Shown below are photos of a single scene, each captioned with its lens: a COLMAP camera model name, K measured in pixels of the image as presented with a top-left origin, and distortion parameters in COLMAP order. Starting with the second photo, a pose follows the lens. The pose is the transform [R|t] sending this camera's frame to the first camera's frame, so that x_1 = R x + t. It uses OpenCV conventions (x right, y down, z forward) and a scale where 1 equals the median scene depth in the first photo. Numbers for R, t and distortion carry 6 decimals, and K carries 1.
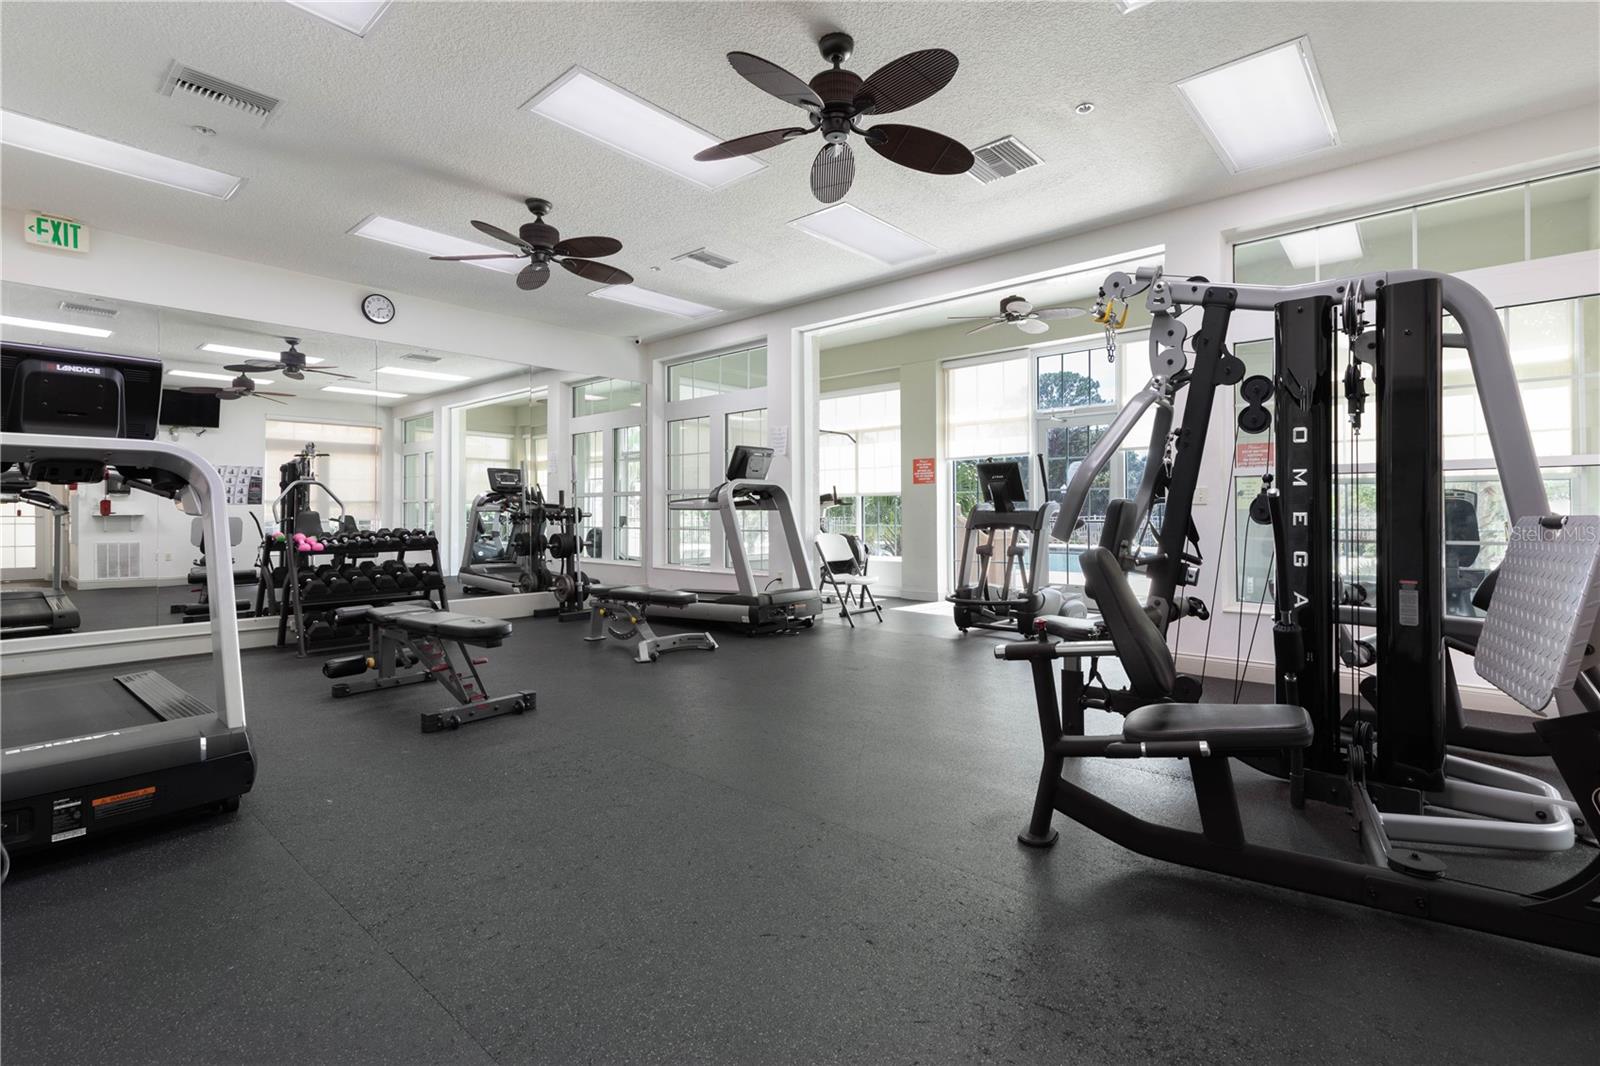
lens RADIAL K [[730.2, 0, 799.3], [0, 730.2, 510.0], [0, 0, 1]] dist [0.001514, 0.000132]
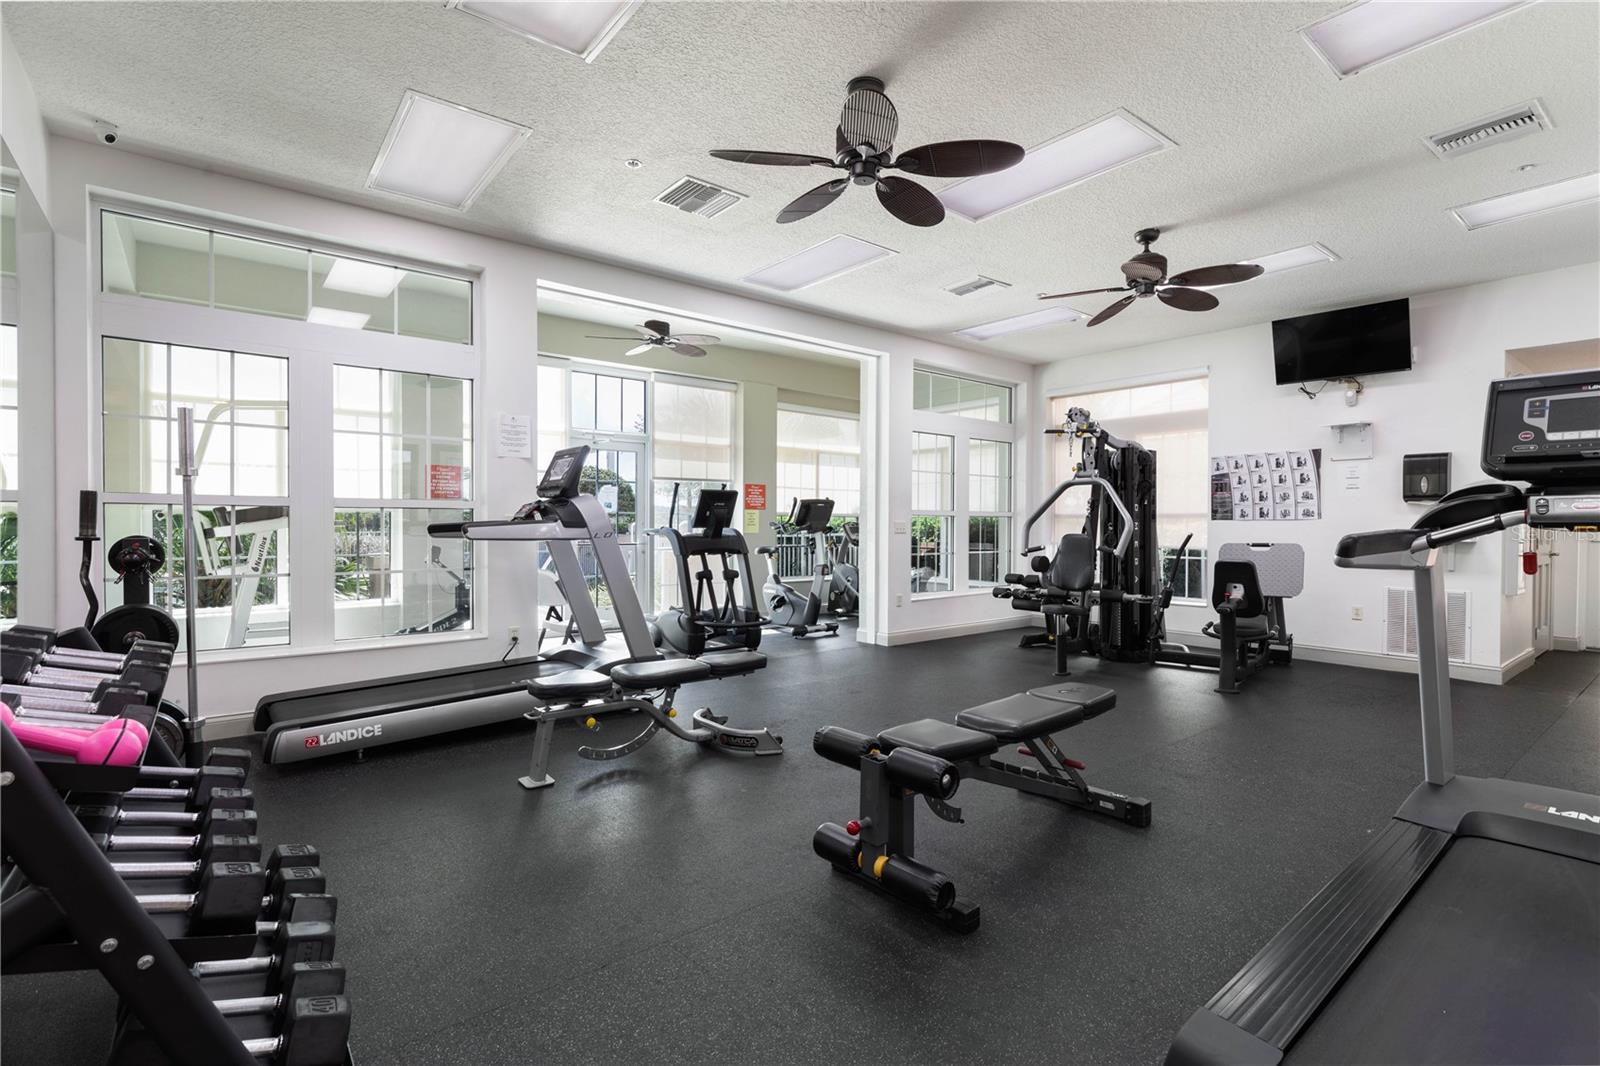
lens RADIAL K [[729.1, 0, 797.4], [0, 729.1, 499.5], [0, 0, 1]] dist [-0.000480, -0.000102]
pose [[0.186762, 0.040831, 0.981556, -0.695904], [-0.004507, 0.999161, -0.040705, -0.007995], [-0.982395, 0.003178, 0.186789, 0.688029]]
